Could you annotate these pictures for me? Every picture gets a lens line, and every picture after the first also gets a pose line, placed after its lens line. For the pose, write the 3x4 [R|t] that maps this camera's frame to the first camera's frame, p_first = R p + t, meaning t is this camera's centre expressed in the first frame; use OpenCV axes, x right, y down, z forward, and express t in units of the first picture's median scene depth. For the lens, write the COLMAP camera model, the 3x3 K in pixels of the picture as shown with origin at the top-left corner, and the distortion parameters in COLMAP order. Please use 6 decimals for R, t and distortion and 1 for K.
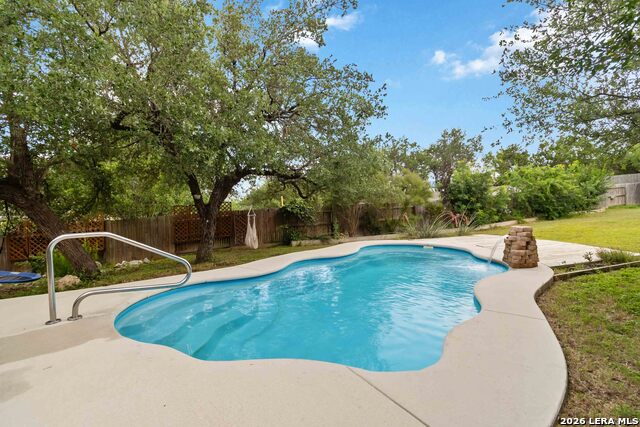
lens RADIAL K [[306.3, 0, 321.6], [0, 306.3, 213.8], [0, 0, 1]] dist [0.003065, 0.000267]
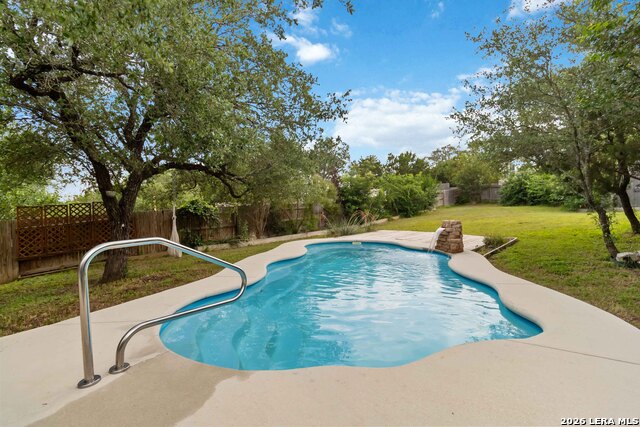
lens RADIAL K [[306.3, 0, 321.1], [0, 306.3, 211.6], [0, 0, 1]] dist [0.003065, 0.000267]
pose [[0.890183, -0.010129, 0.455490, -0.185460], [0.016434, 0.999816, -0.009884, 0.003605], [-0.455306, 0.016284, 0.890186, 0.054175]]
